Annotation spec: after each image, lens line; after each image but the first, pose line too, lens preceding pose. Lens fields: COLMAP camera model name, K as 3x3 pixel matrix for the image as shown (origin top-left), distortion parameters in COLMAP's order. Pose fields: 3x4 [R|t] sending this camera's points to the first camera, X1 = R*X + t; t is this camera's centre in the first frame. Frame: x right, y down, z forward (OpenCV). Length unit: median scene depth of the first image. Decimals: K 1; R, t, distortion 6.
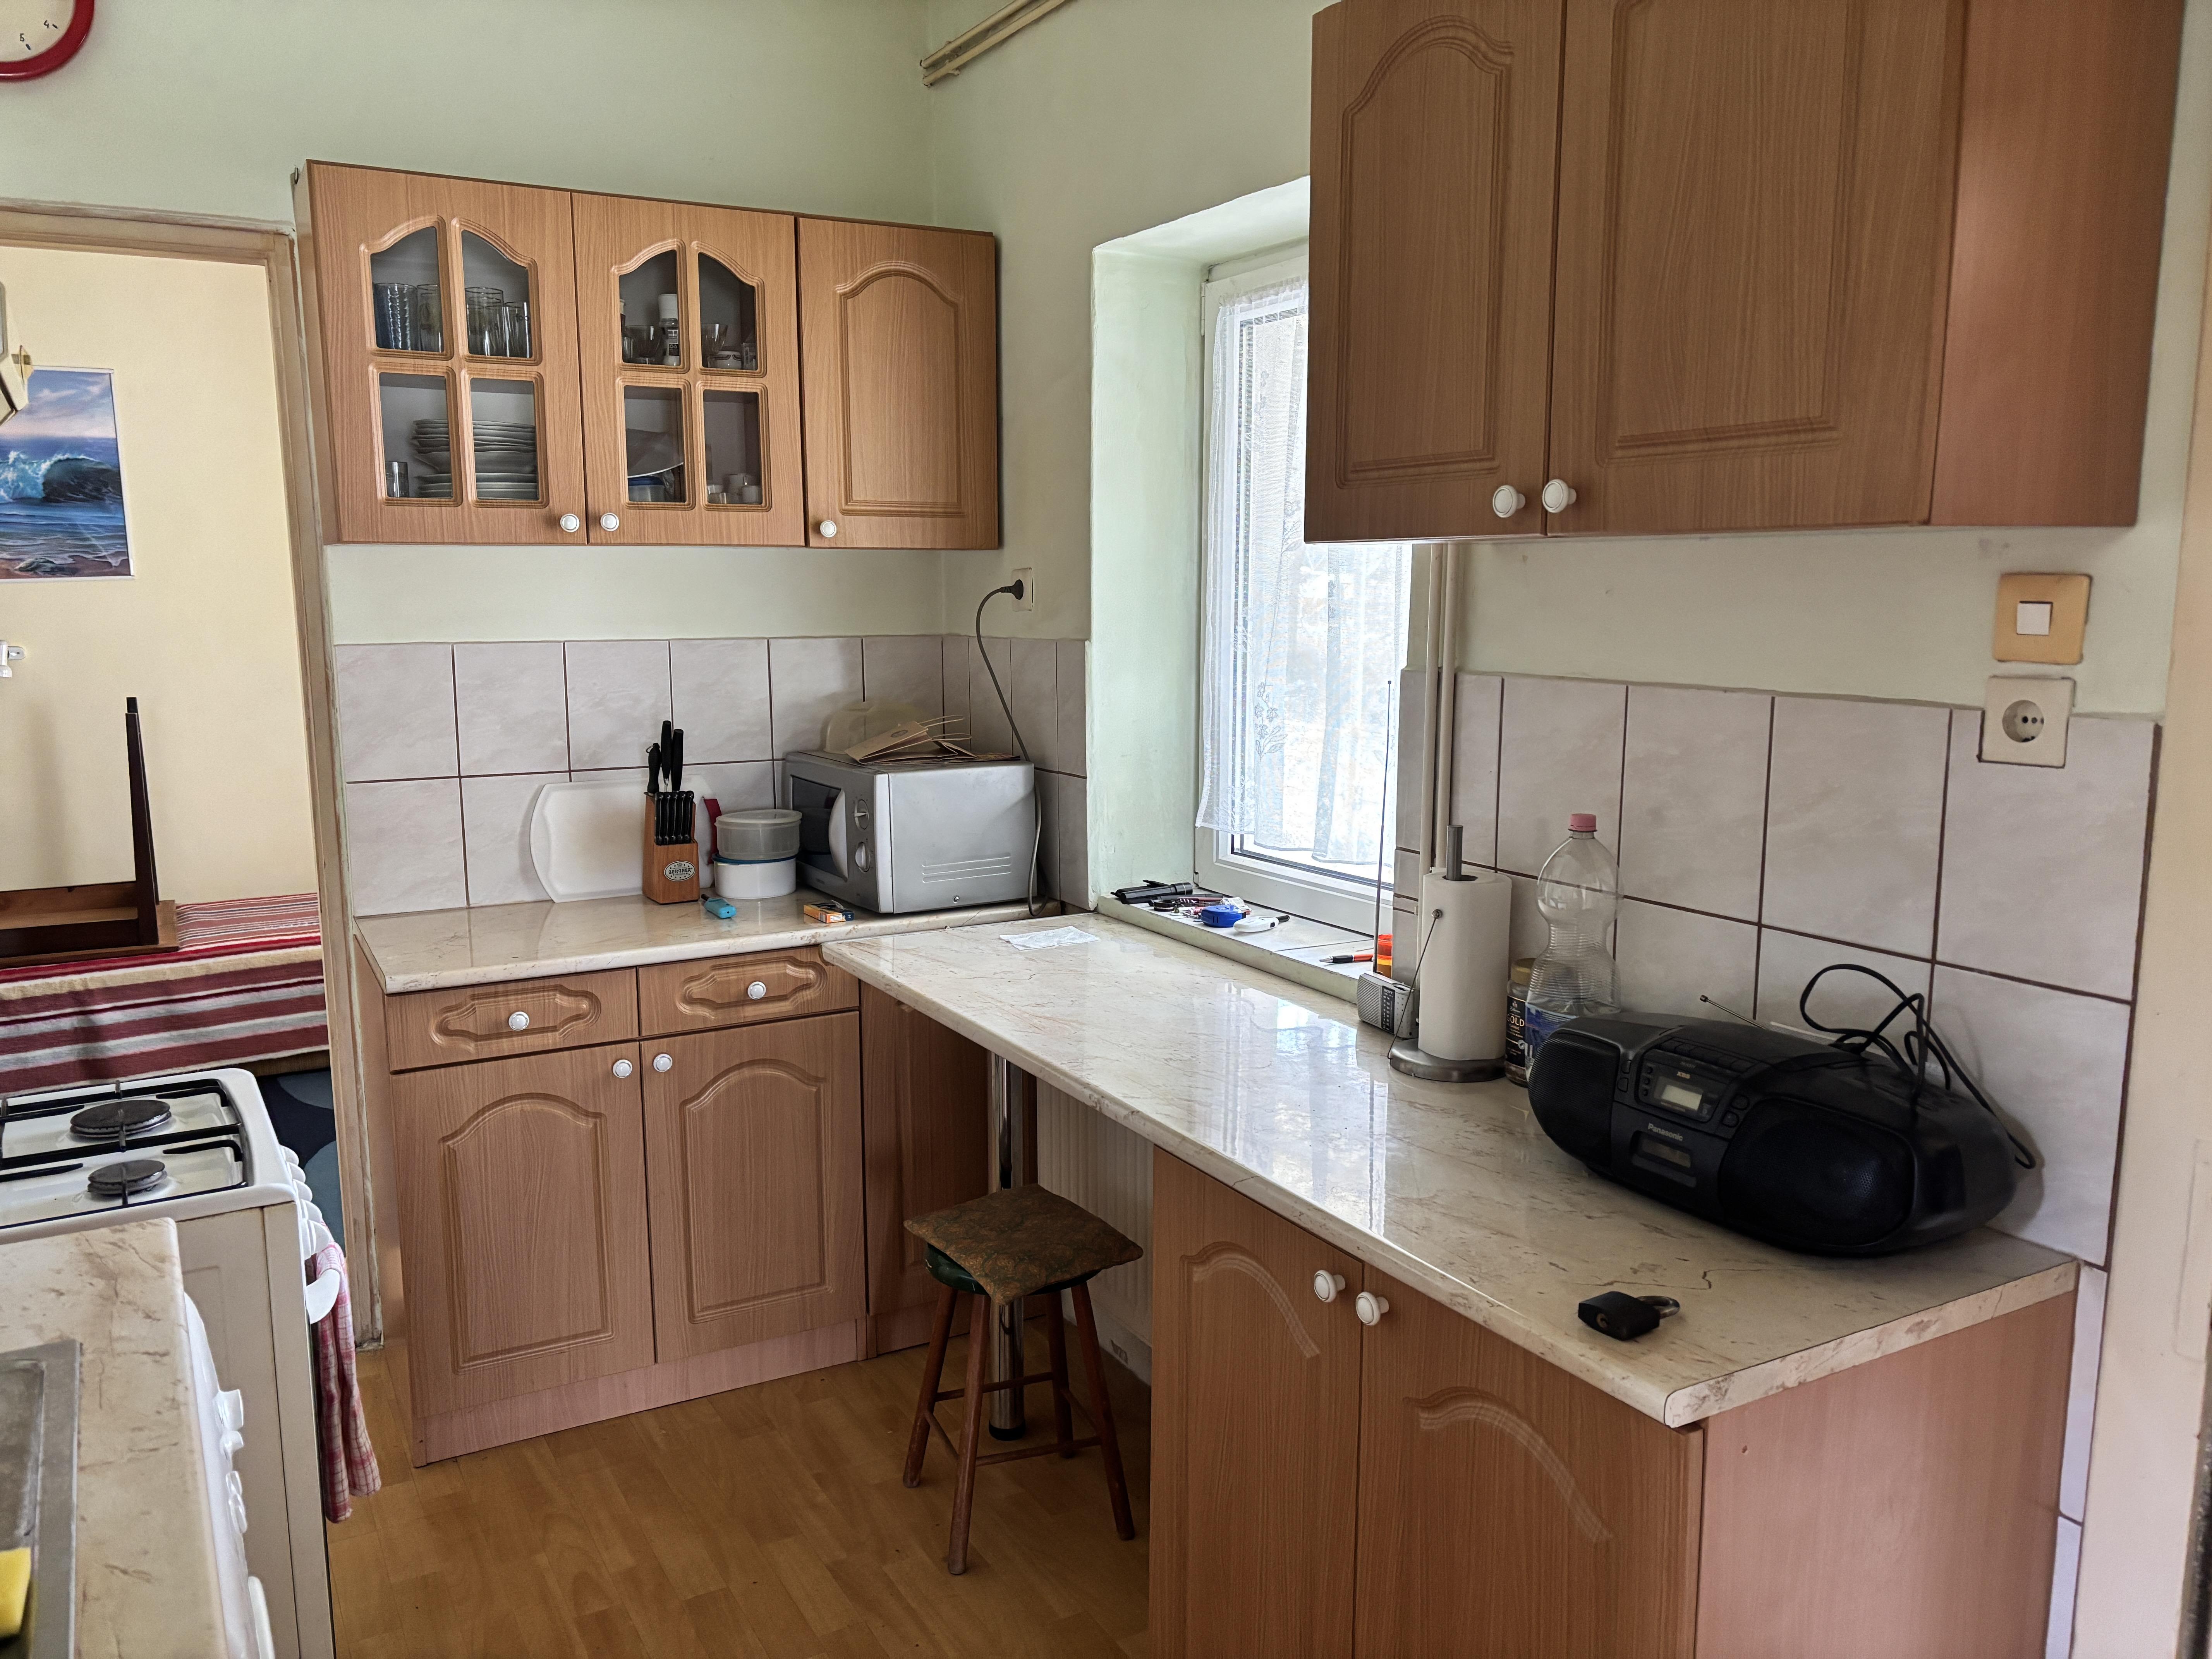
lens RADIAL K [[1671.5, 0, 1102.2], [0, 1671.5, 831.2], [0, 0, 1]] dist [0.042041, -0.014363]
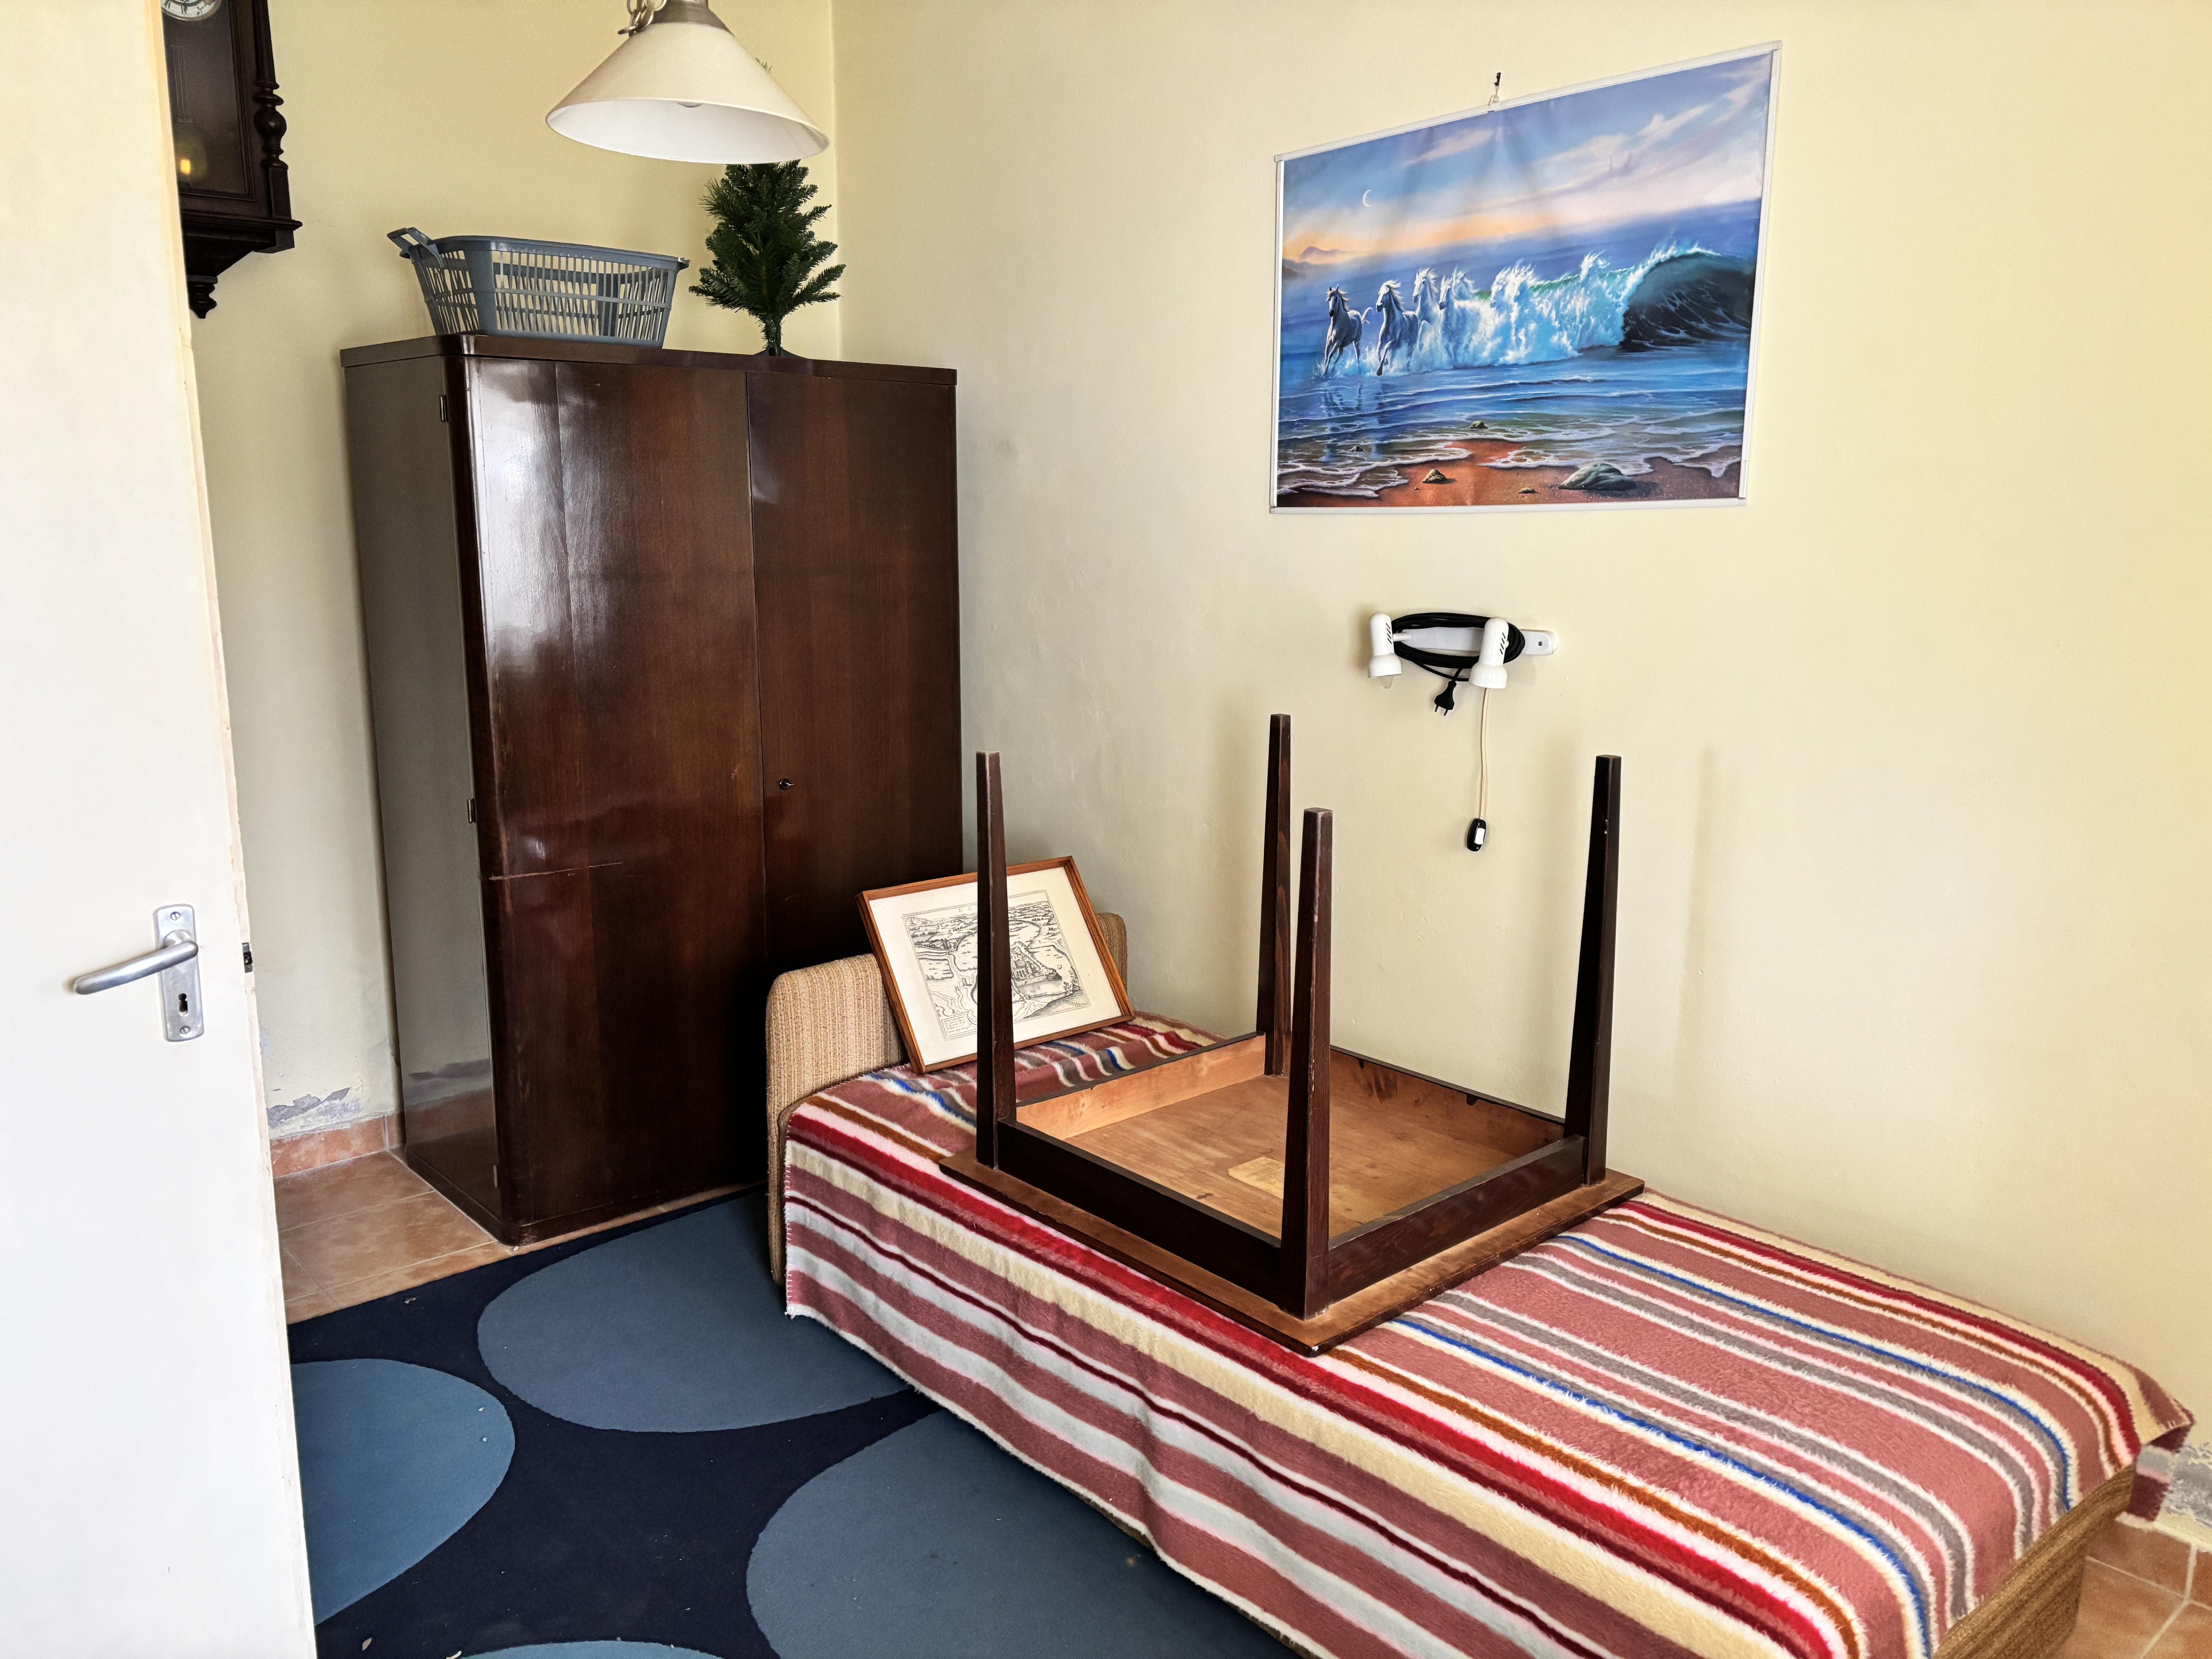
lens RADIAL K [[1671.5, 0, 1106.0], [0, 1671.5, 813.5], [0, 0, 1]] dist [0.042041, -0.014363]
pose [[0.219951, 0.187666, -0.957290, -0.150345], [-0.153404, 0.975766, 0.156041, -0.114183], [0.963374, 0.112531, 0.243409, 0.744299]]
